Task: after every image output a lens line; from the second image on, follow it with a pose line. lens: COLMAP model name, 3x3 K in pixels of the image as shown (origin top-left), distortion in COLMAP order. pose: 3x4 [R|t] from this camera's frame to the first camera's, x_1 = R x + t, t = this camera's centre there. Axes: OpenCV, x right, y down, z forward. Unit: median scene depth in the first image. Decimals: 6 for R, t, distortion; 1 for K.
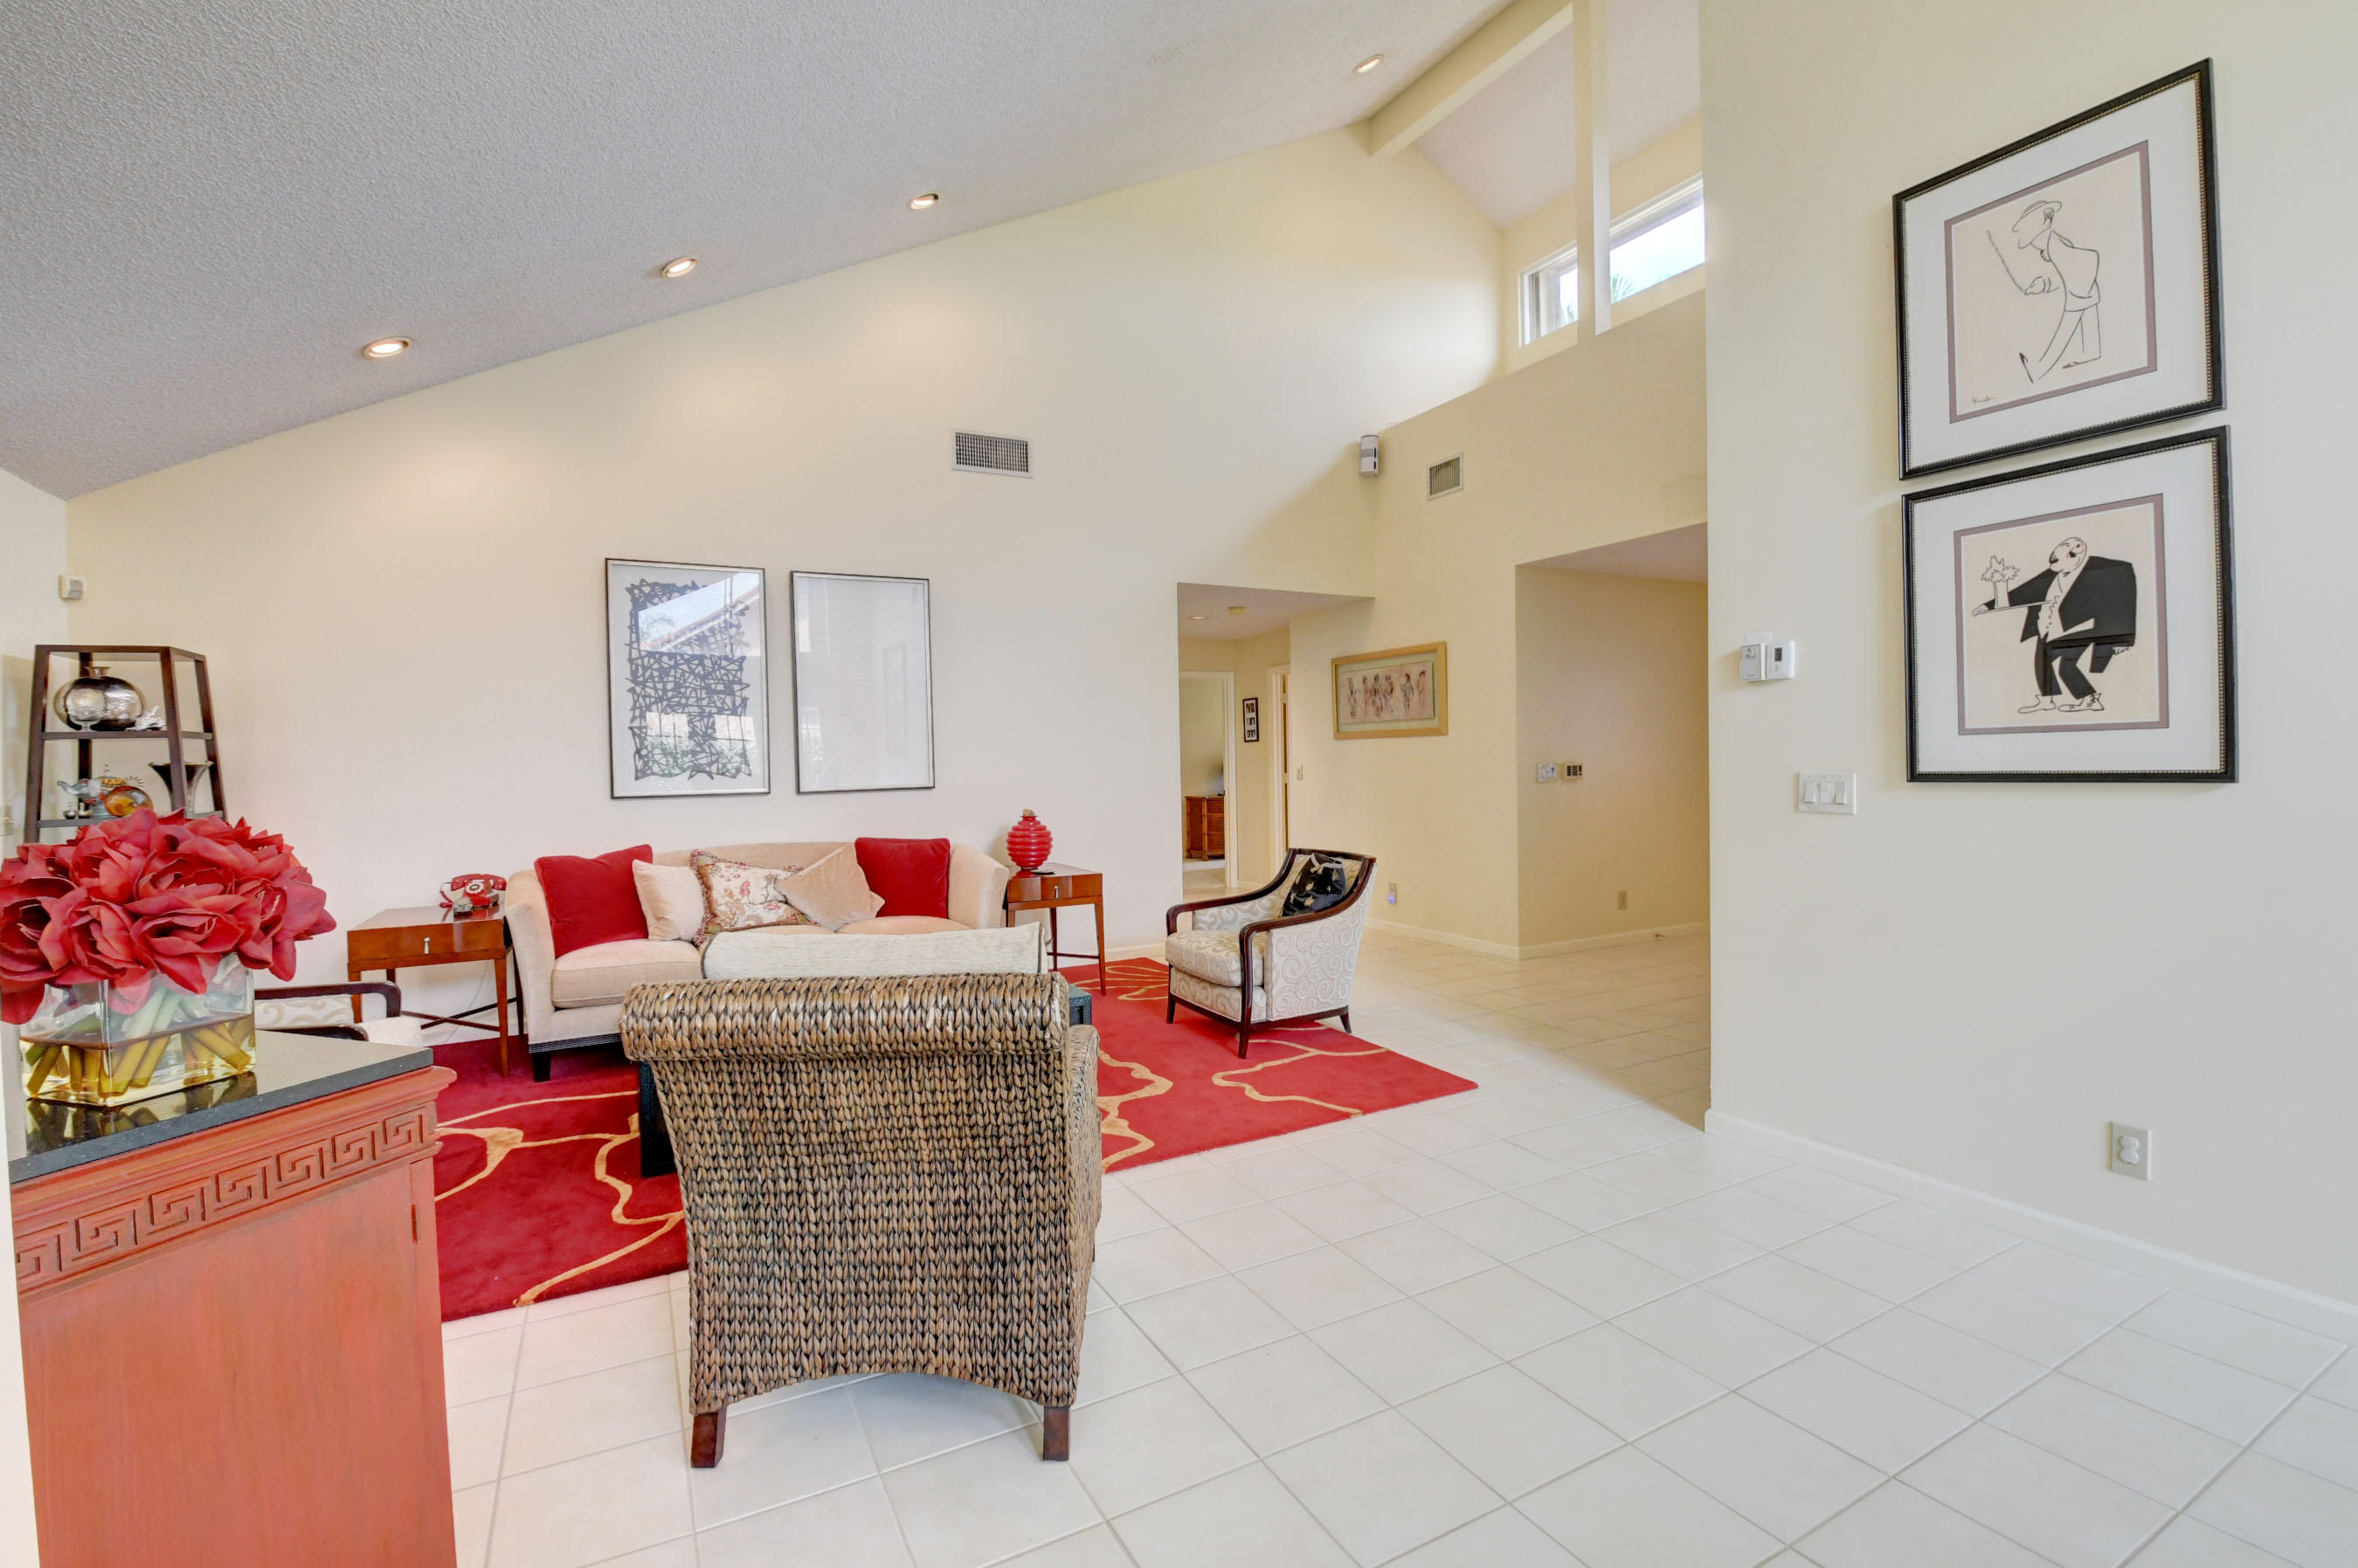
lens RADIAL K [[1036.6, 0, 1195.3], [0, 1036.6, 784.6], [0, 0, 1]] dist [-0.004222, -0.014473]
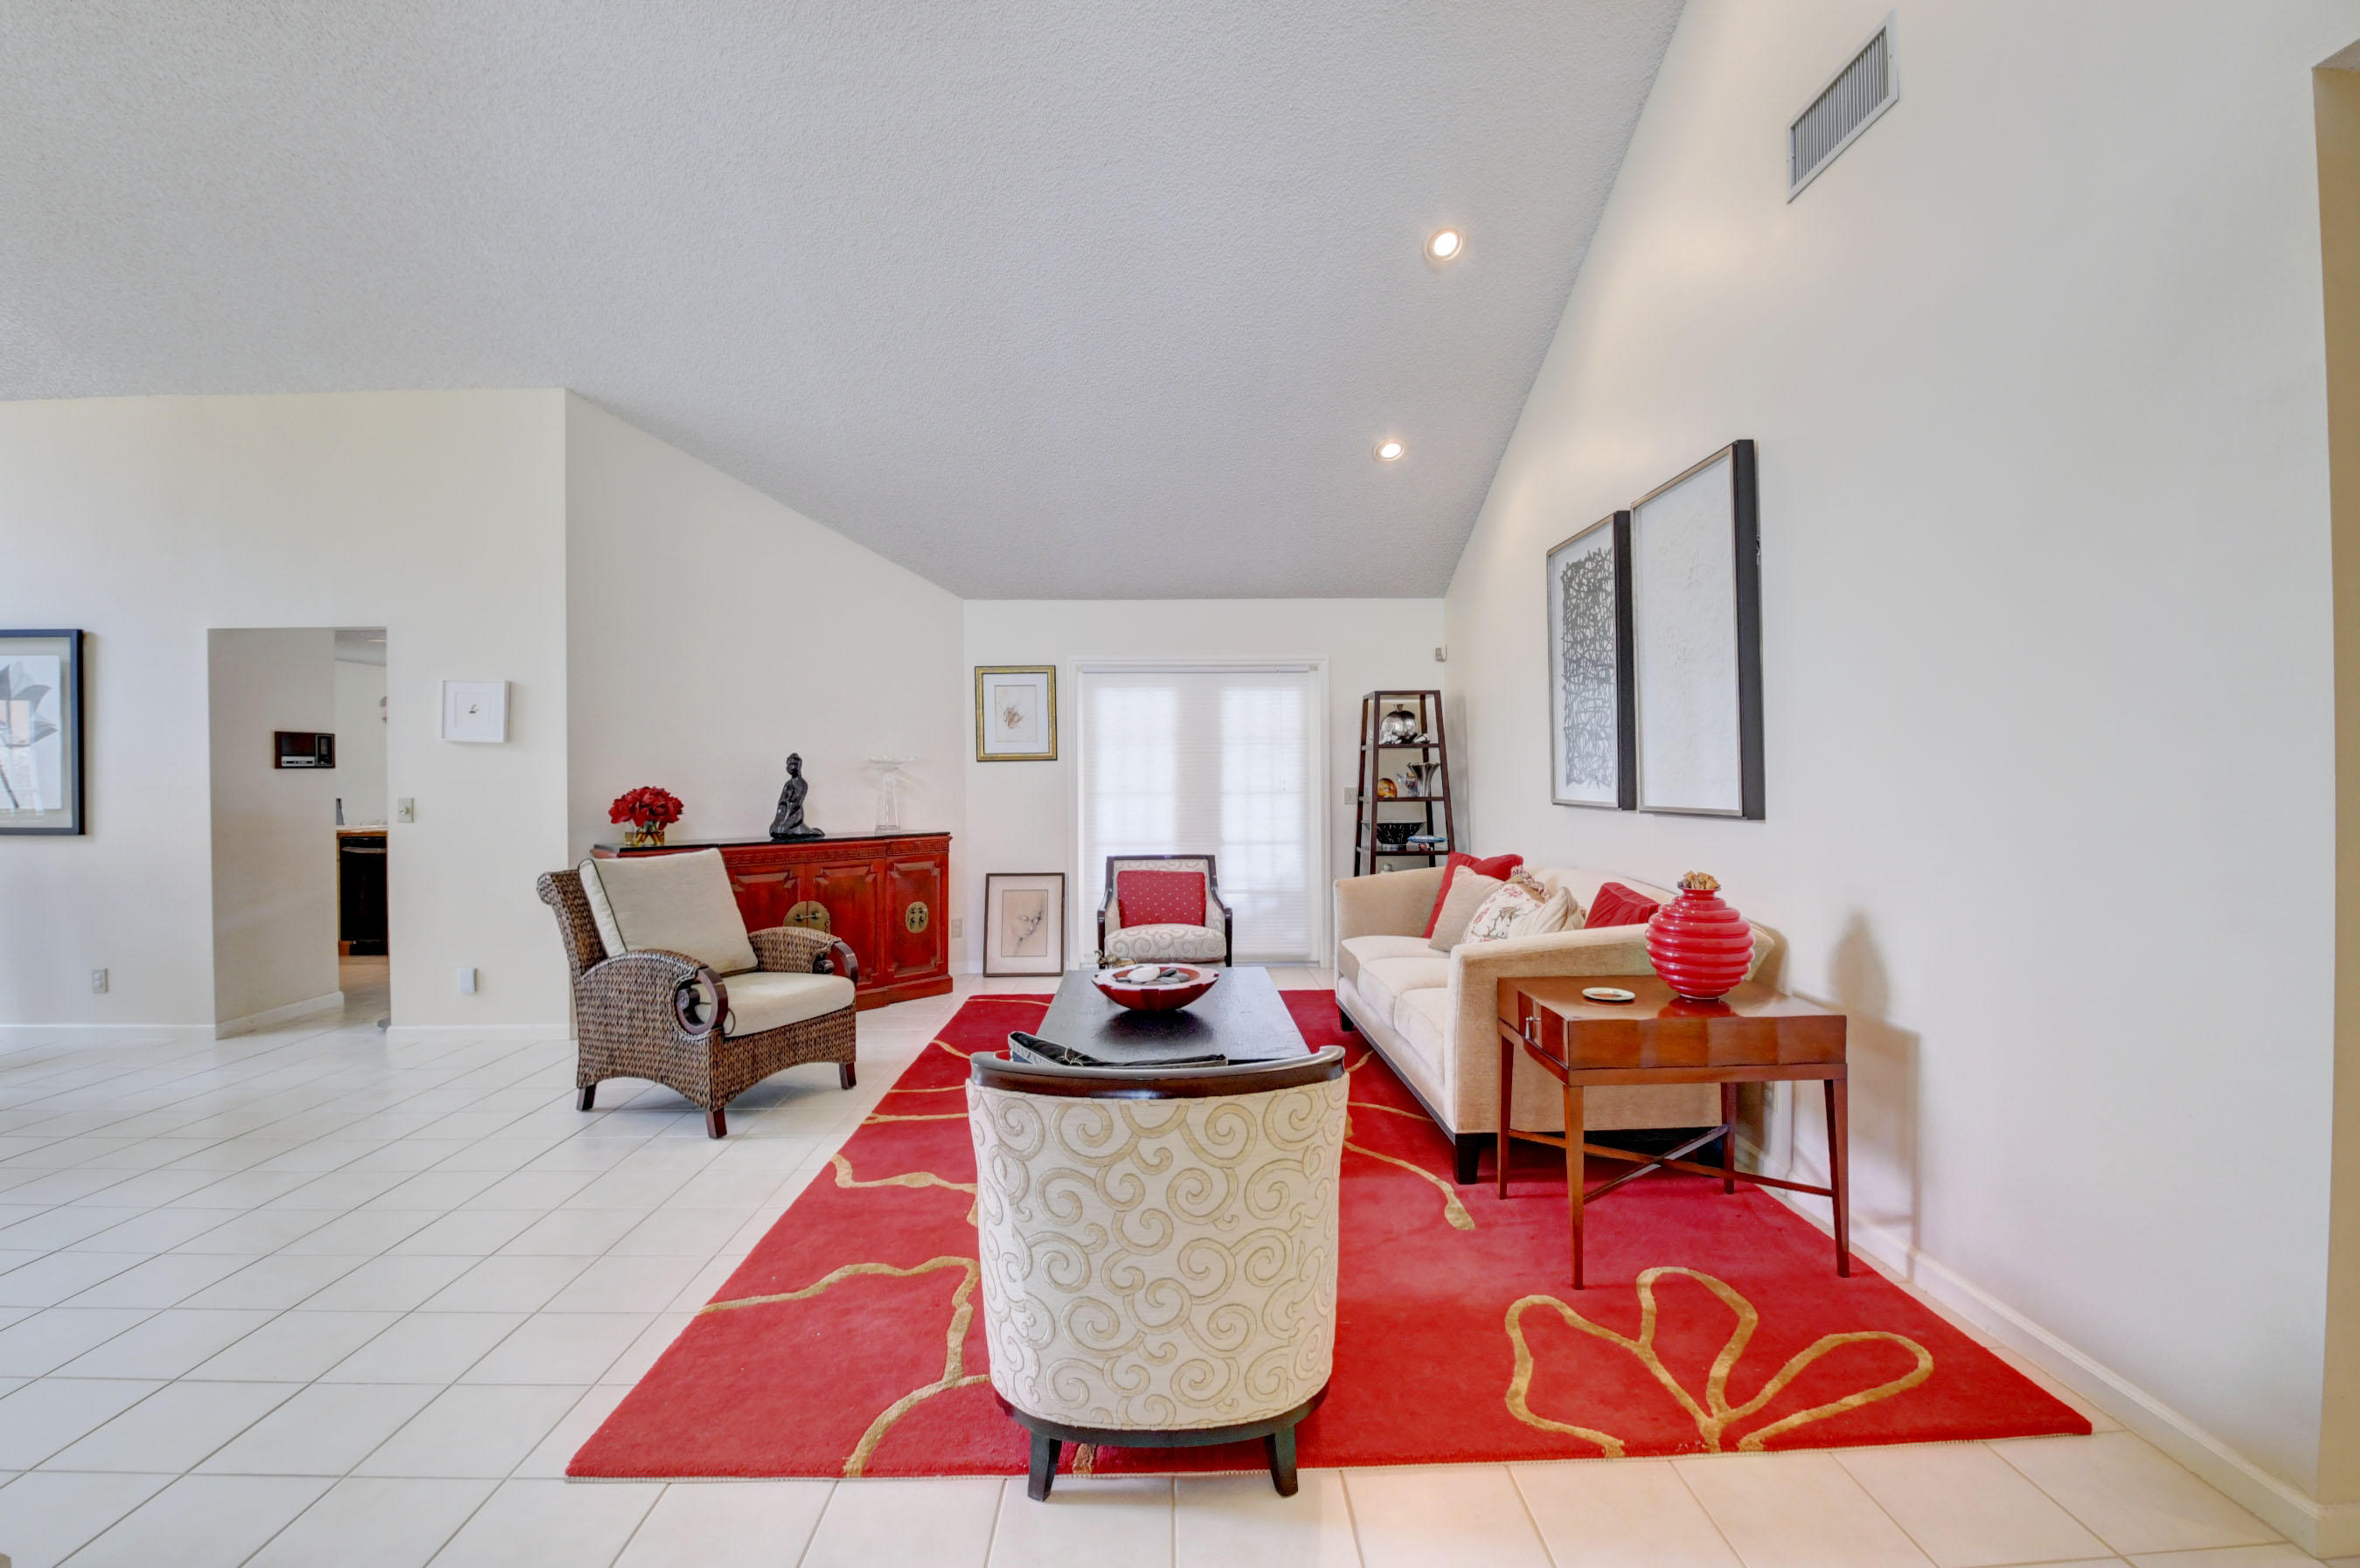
lens RADIAL K [[1037.5, 0, 1188.5], [0, 1037.5, 774.5], [0, 0, 1]] dist [-0.004222, -0.014473]
pose [[-0.473403, 0.023405, -0.880535, 0.456283], [-0.002586, 0.999606, 0.027961, -0.041836], [0.880842, 0.015514, -0.473155, 1.237688]]
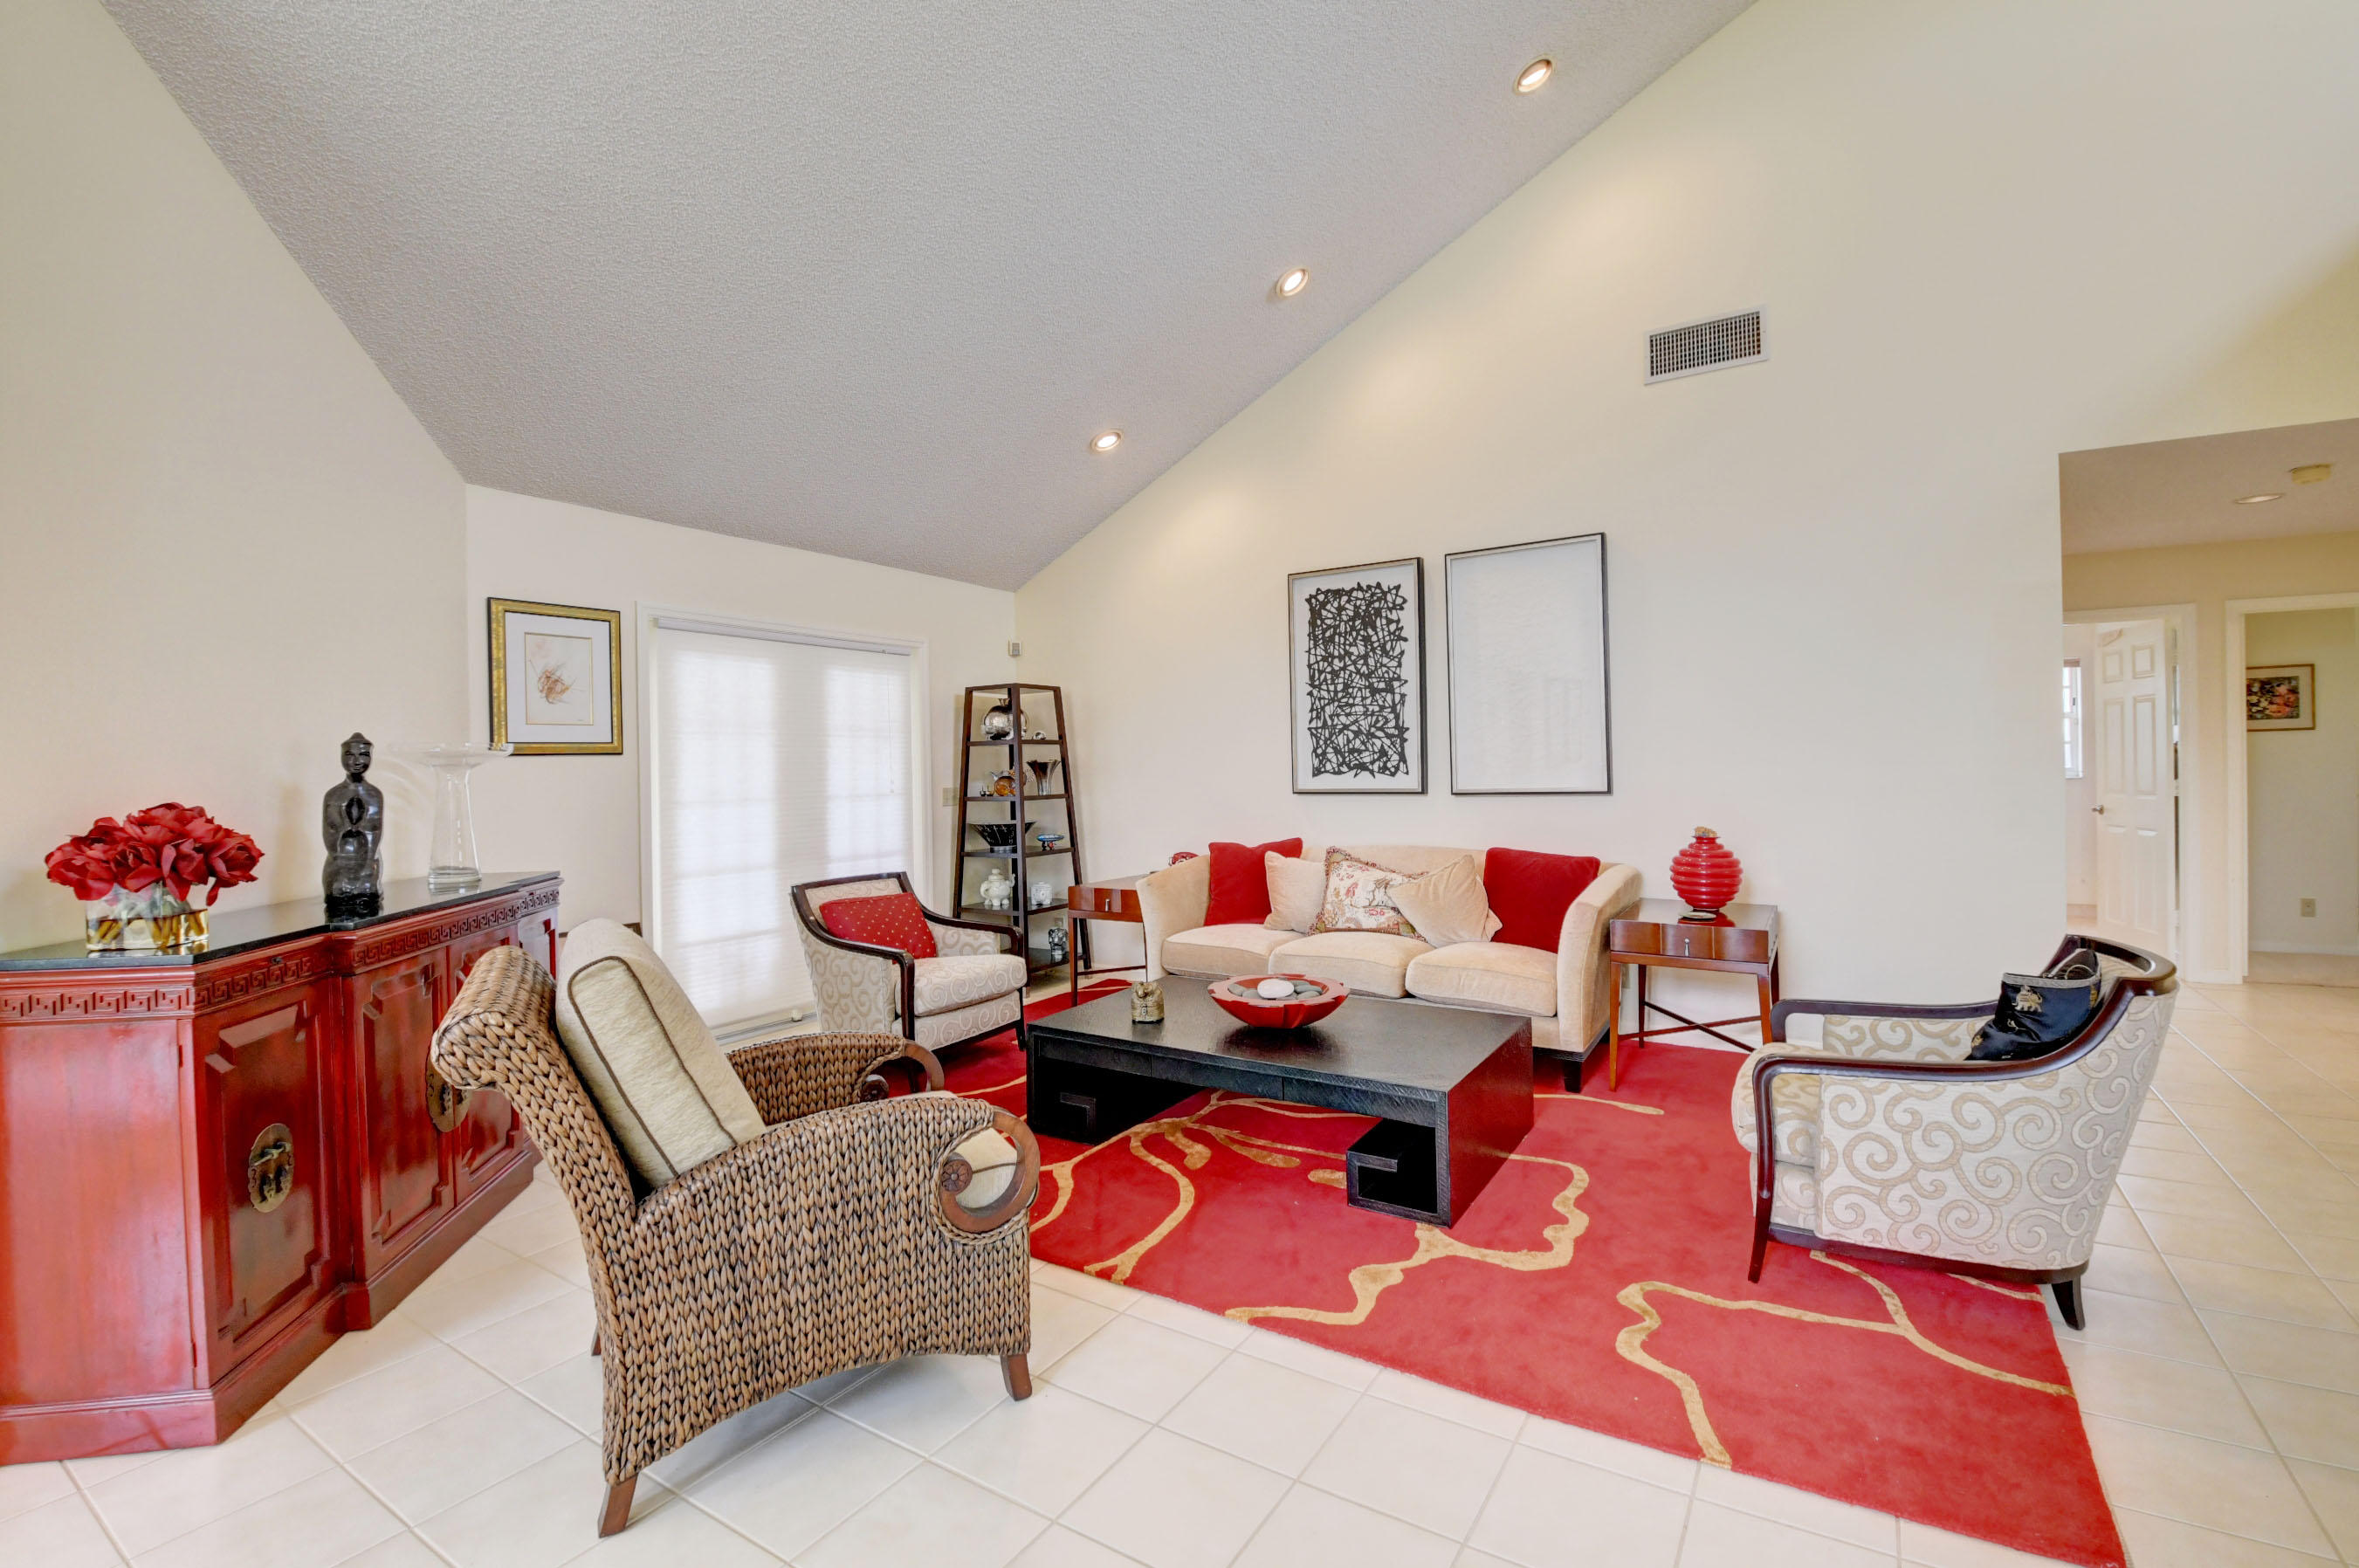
lens RADIAL K [[1037.1, 0, 1179.0], [0, 1037.1, 781.9], [0, 0, 1]] dist [-0.004222, -0.014473]
pose [[0.470451, 0.024557, -0.882084, 0.366196], [-0.013283, 0.999697, 0.020747, -0.021741], [0.882326, 0.001956, 0.470634, 0.405884]]
